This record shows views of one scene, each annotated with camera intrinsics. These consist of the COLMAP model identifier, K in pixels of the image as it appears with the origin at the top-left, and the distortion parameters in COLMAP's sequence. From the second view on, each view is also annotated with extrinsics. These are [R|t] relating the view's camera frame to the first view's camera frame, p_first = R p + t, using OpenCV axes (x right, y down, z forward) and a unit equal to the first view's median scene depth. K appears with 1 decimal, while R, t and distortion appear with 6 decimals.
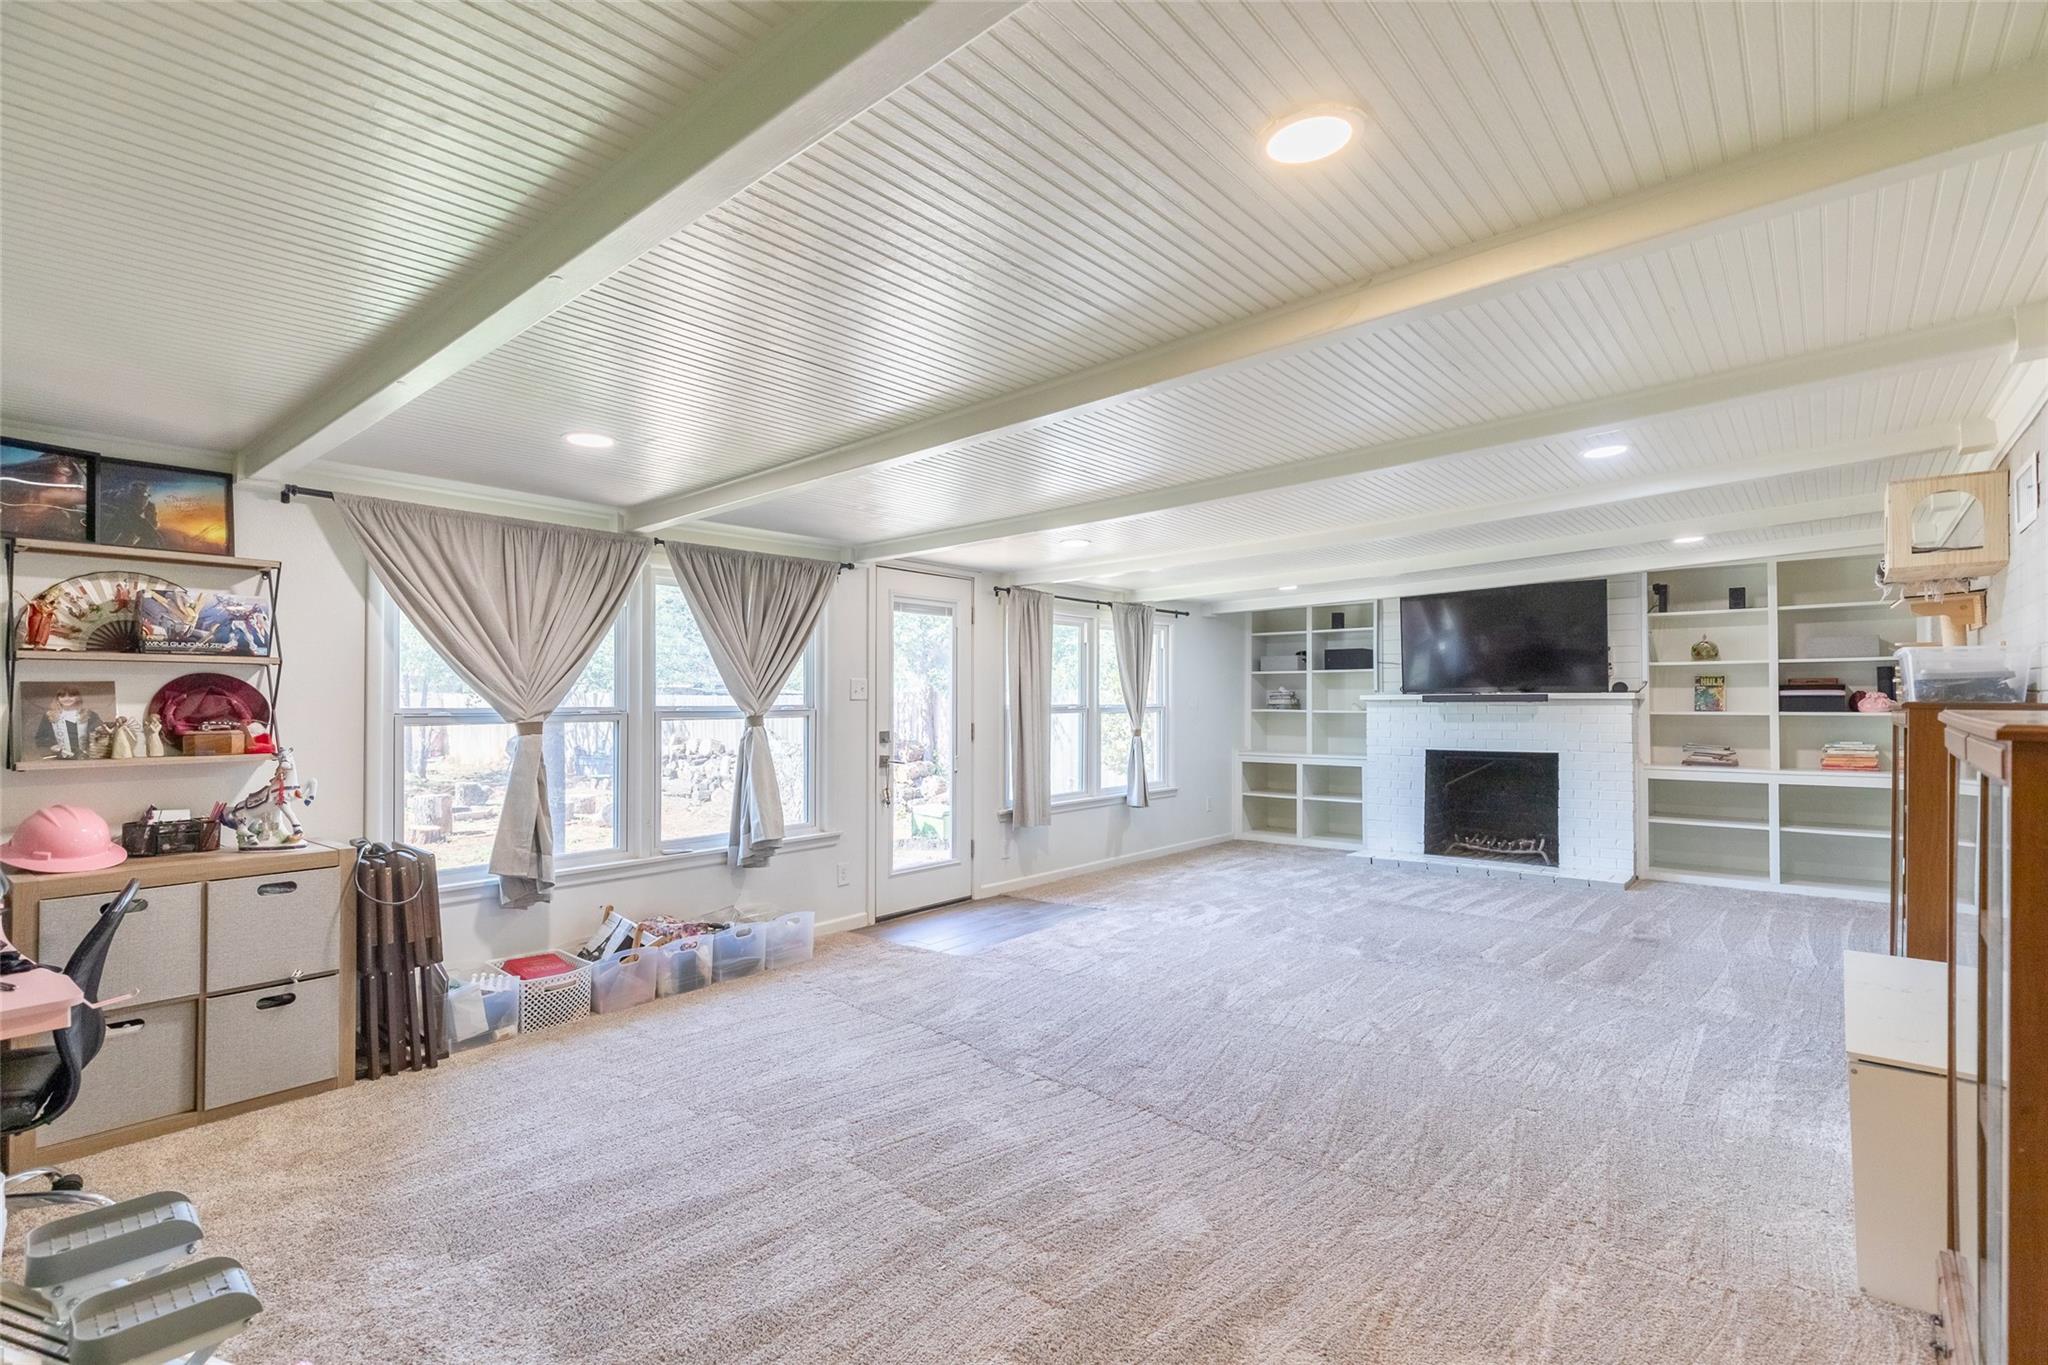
lens RADIAL K [[919.2, 0, 1026.0], [0, 919.2, 680.9], [0, 0, 1]] dist [0.007369, -0.001352]
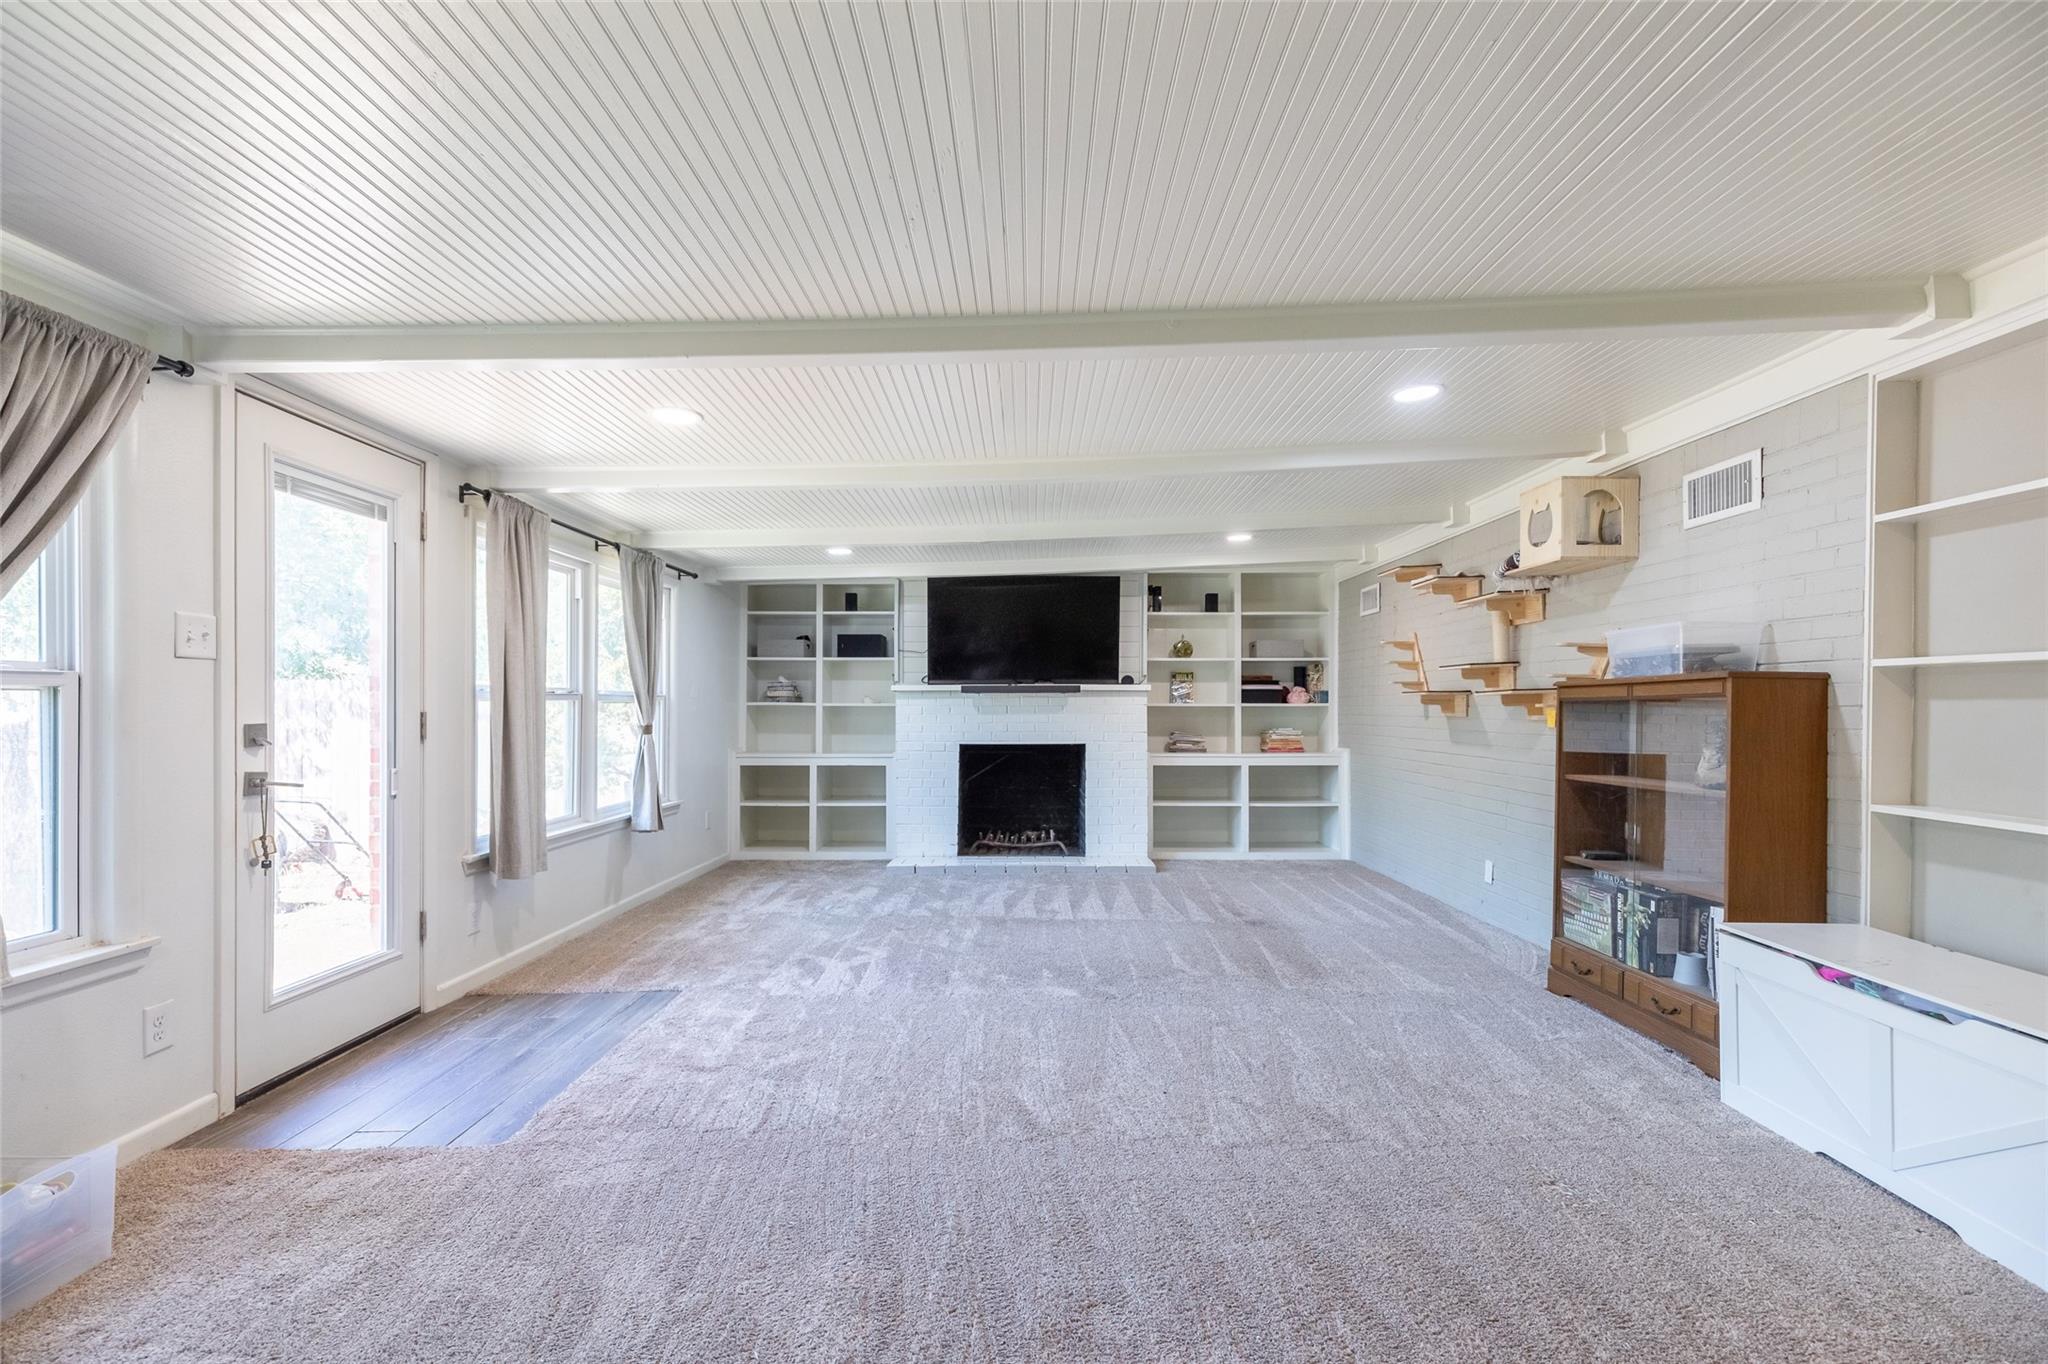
lens RADIAL K [[925.9, 0, 1036.0], [0, 925.9, 709.6], [0, 0, 1]] dist [0.011951, -0.005171]
pose [[0.779140, 0.000694, 0.626850, -0.104951], [-0.017501, 0.999634, 0.020646, 0.021314], [-0.626606, -0.027056, 0.778866, 0.250825]]
